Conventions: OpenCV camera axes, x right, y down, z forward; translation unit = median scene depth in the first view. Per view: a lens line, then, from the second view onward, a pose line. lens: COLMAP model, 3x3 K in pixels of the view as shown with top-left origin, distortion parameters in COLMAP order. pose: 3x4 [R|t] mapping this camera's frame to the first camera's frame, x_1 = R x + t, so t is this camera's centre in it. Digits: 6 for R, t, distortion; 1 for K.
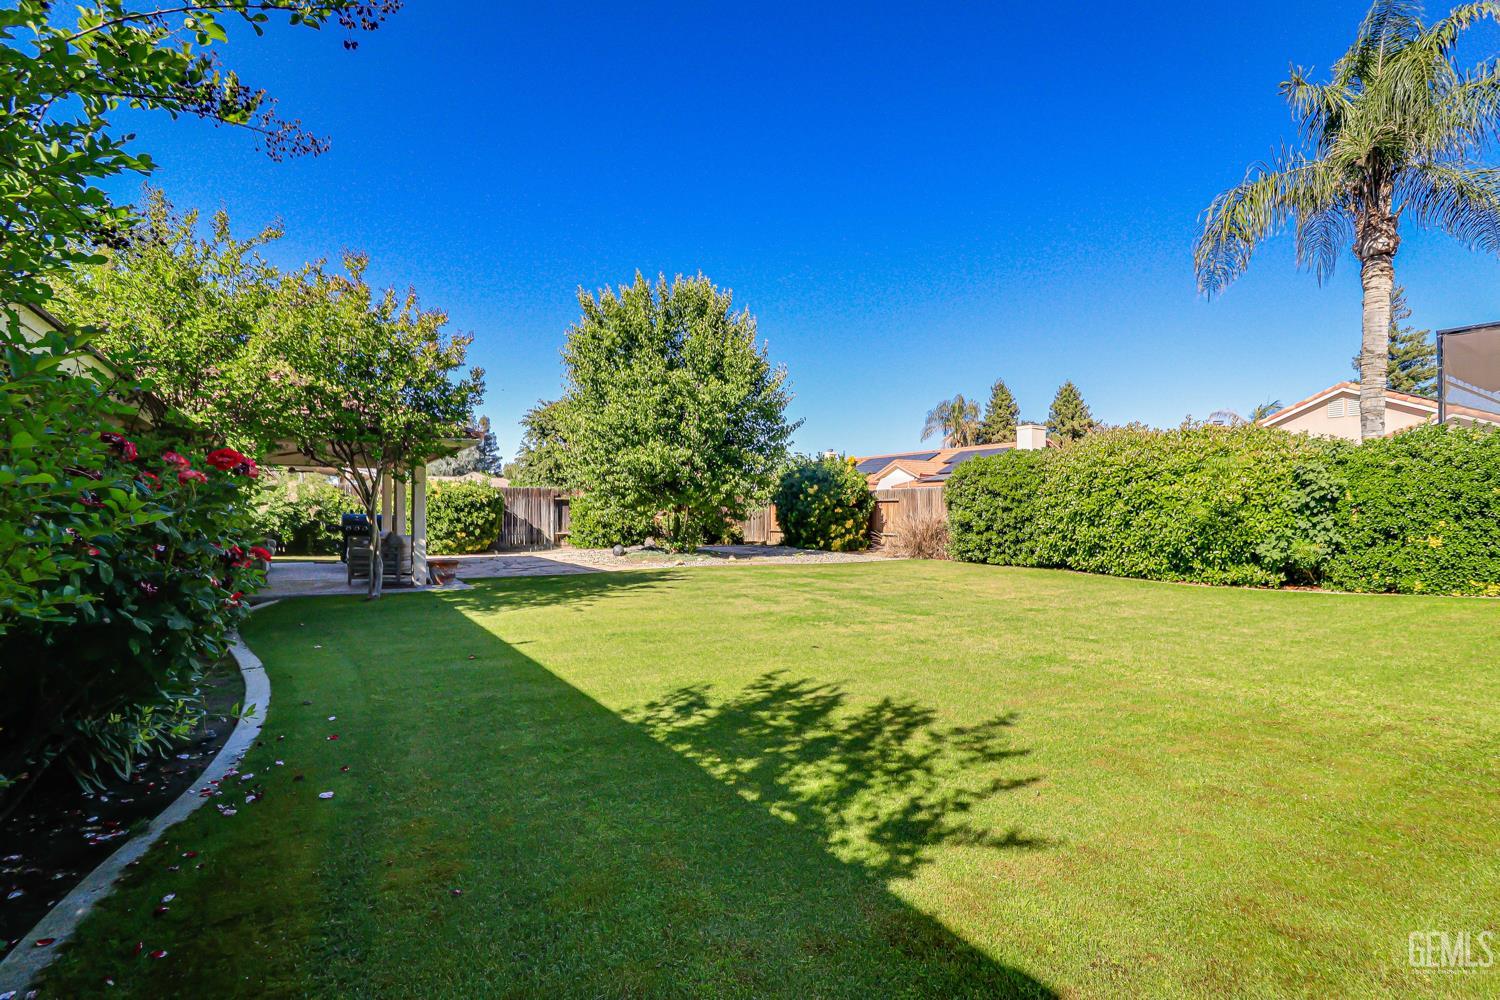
lens RADIAL K [[716.5, 0, 754.7], [0, 716.5, 515.0], [0, 0, 1]] dist [0.001206, -0.006908]
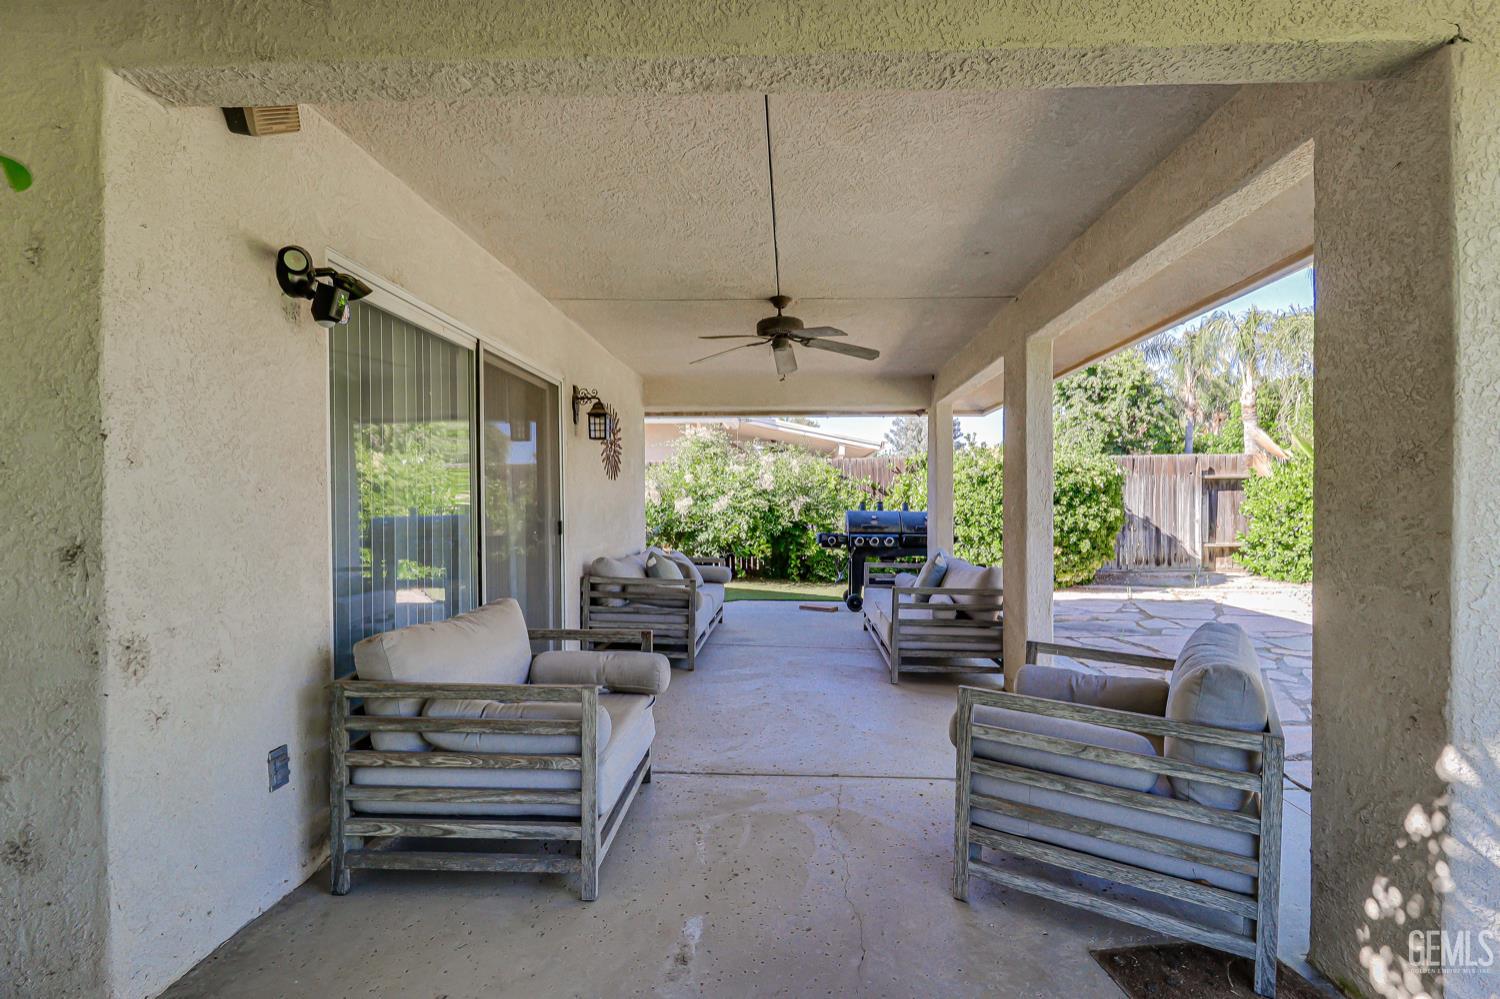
lens RADIAL K [[716.5, 0, 754.7], [0, 716.5, 514.5], [0, 0, 1]] dist [0.001206, -0.006908]
pose [[0.817422, 0.005385, -0.576013, -0.296515], [0.004309, 0.999871, 0.015462, -0.006342], [0.576022, -0.015121, 0.817294, 0.482186]]
